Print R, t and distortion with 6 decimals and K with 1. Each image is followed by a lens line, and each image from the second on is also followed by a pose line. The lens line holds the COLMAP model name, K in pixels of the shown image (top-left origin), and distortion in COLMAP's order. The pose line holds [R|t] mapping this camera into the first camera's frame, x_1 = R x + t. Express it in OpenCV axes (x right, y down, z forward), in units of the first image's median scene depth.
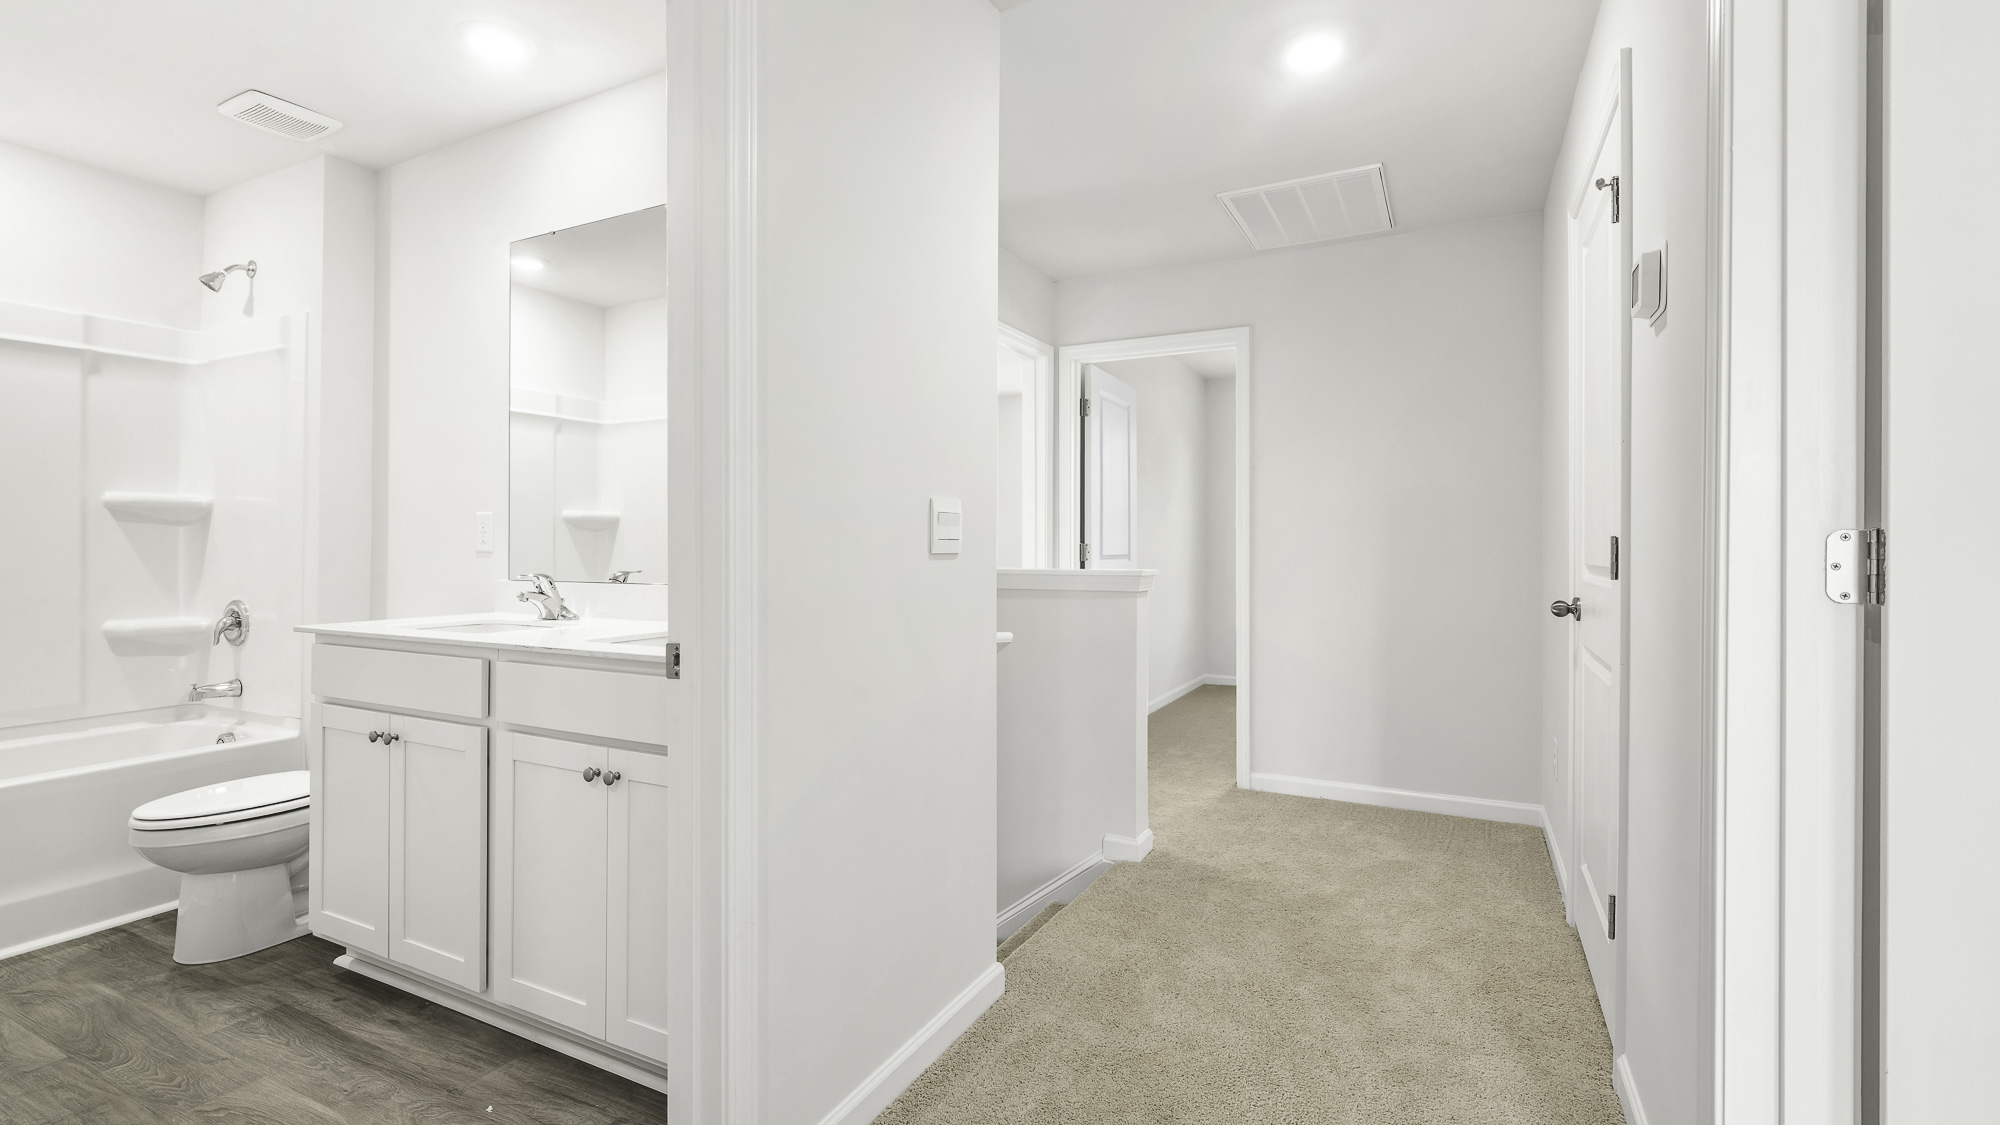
lens RADIAL K [[891.2, 0, 1007.5], [0, 891.2, 535.6], [0, 0, 1]] dist [-0.004333, 0.000084]
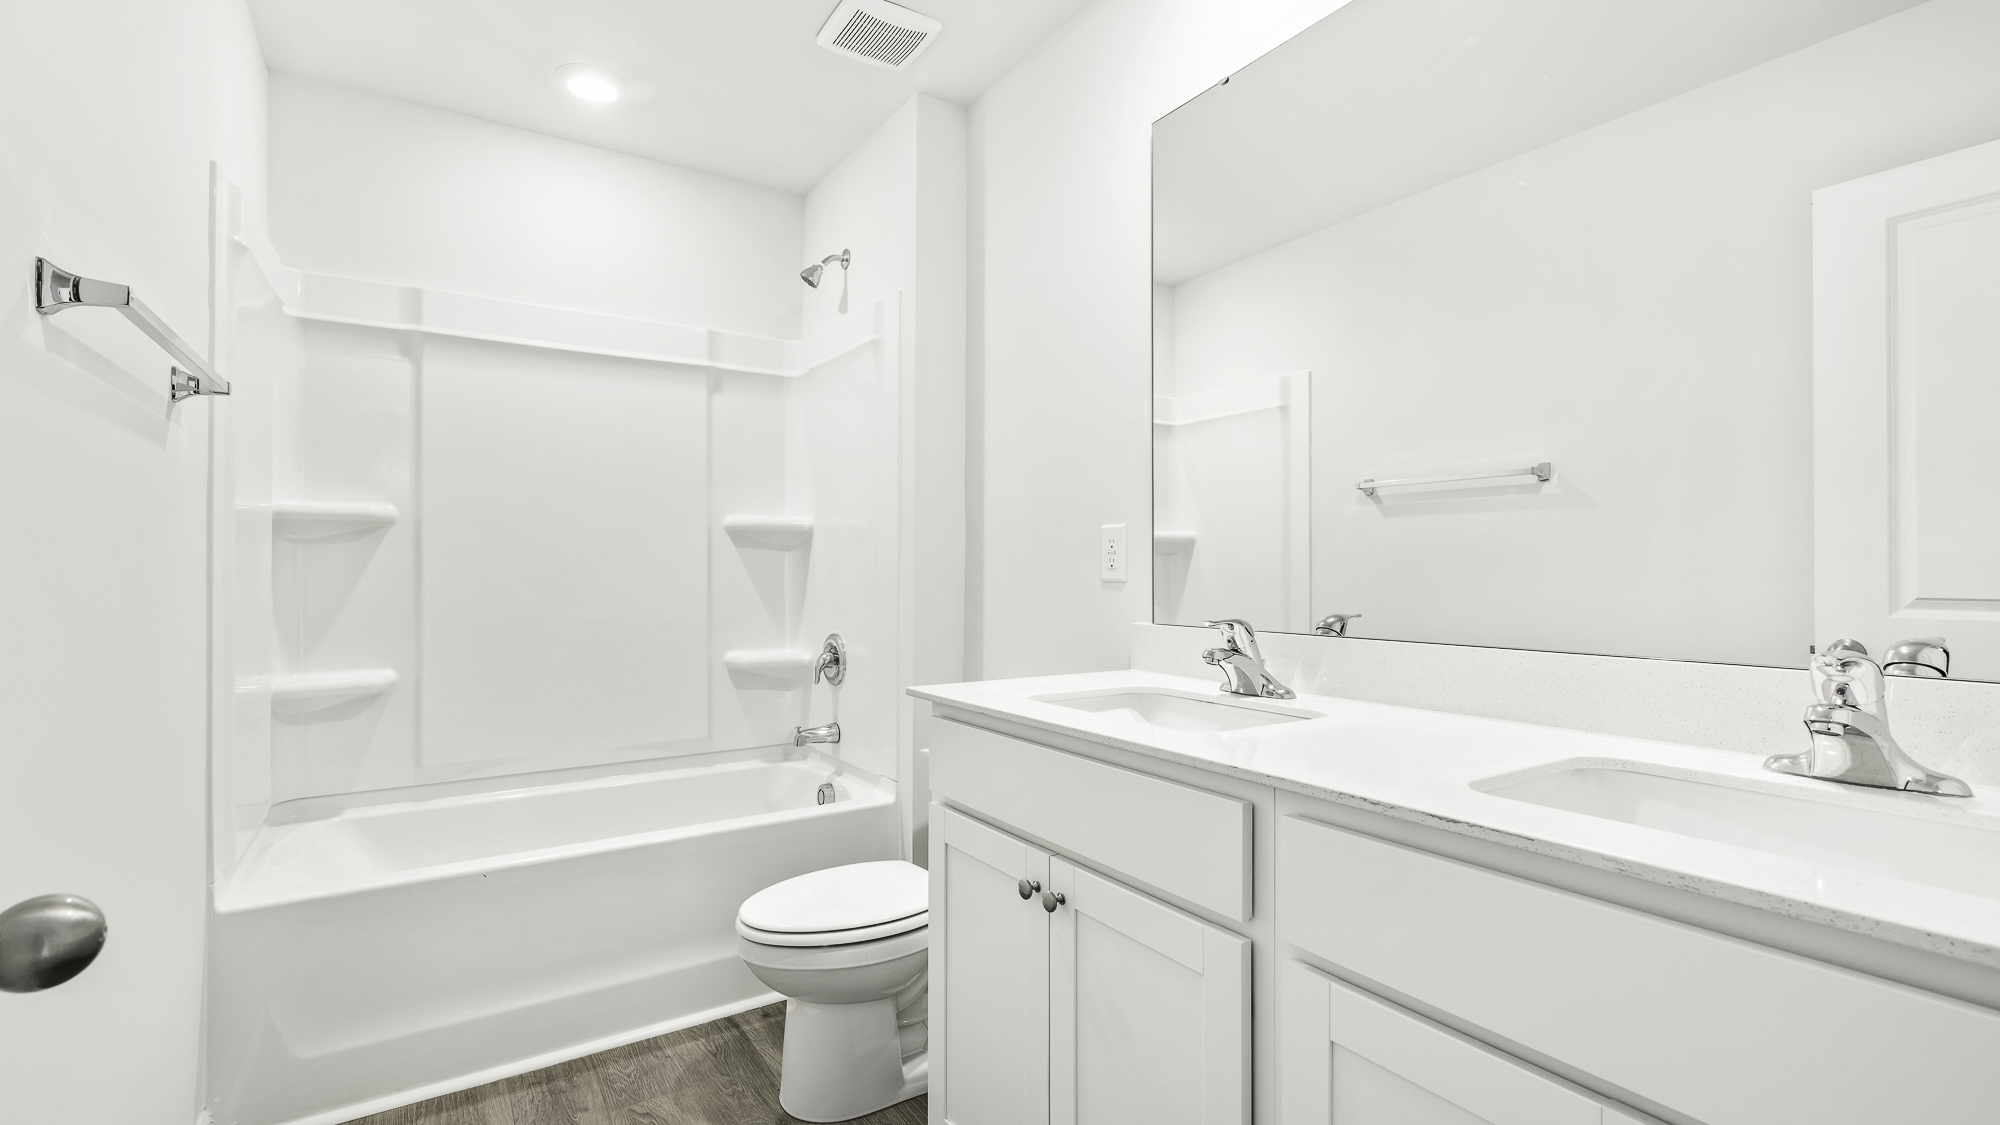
lens RADIAL K [[891.2, 0, 994.5], [0, 891.2, 567.2], [0, 0, 1]] dist [-0.004333, 0.000084]
pose [[0.865966, -0.001520, -0.500101, -0.295531], [0.003902, 0.999985, 0.003717, 0.003821], [0.500088, -0.005170, 0.865959, 0.322007]]
